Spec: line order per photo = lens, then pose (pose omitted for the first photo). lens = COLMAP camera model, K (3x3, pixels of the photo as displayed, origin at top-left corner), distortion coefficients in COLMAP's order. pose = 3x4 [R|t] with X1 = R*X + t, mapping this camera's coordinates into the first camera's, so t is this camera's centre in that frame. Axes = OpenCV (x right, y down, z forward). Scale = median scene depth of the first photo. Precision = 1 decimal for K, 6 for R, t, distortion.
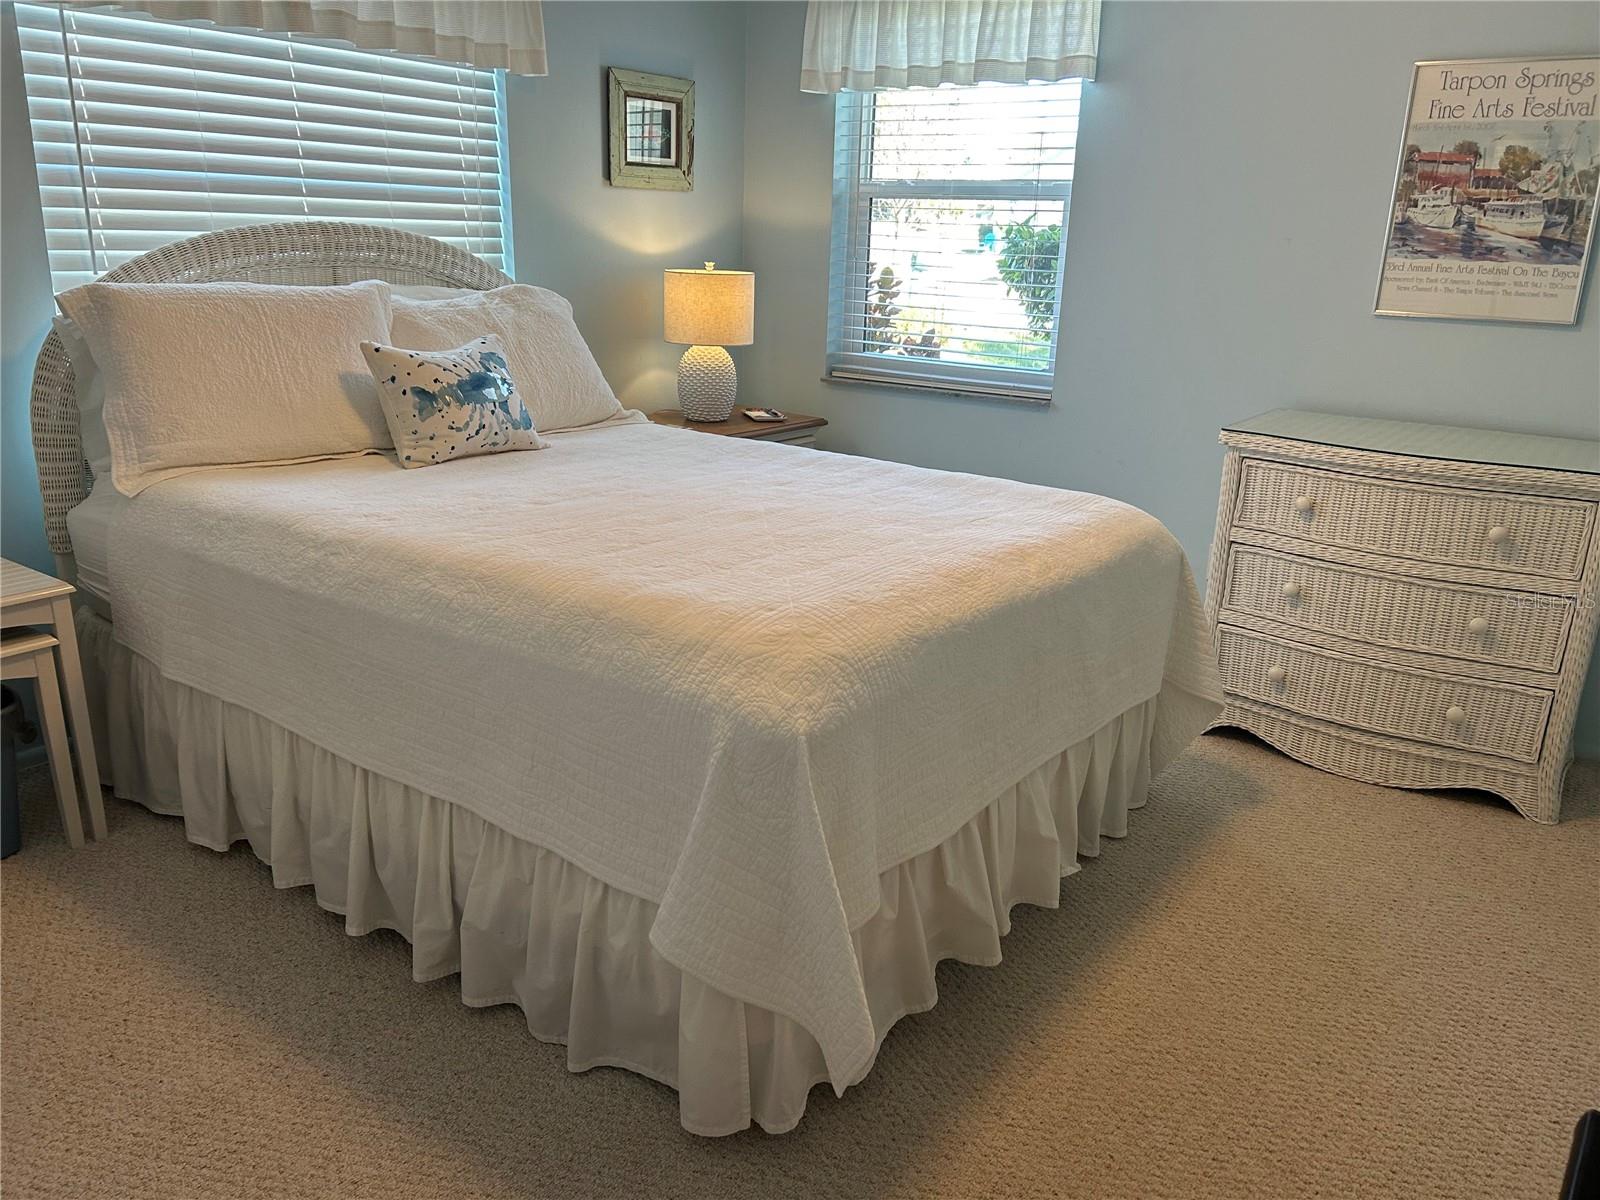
lens RADIAL K [[1193.7, 0, 808.5], [0, 1193.7, 598.7], [0, 0, 1]] dist [0.043130, -0.048060]
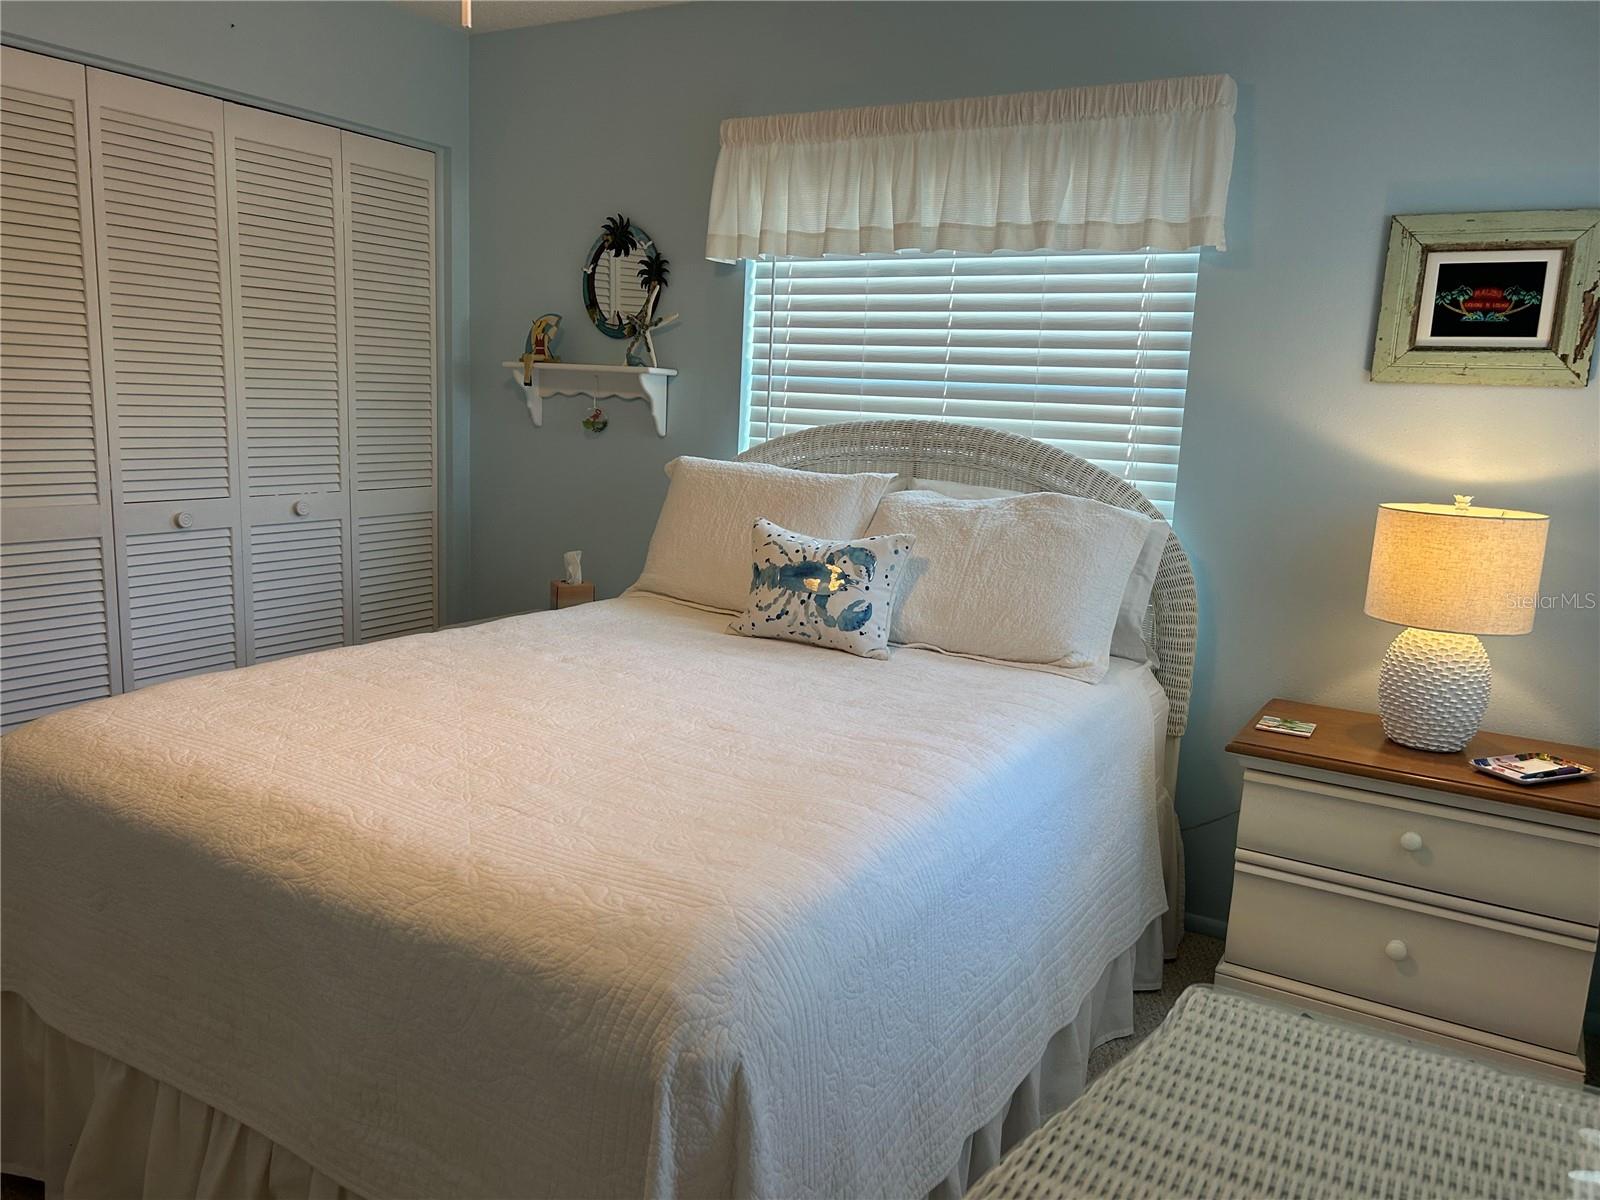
lens RADIAL K [[1193.7, 0, 806.8], [0, 1193.7, 609.1], [0, 0, 1]] dist [0.043130, -0.048060]
pose [[0.105554, 0.146407, -0.983577, 0.630649], [-0.333752, 0.936945, 0.103649, -0.232782], [0.936732, 0.317331, 0.147762, 0.802513]]
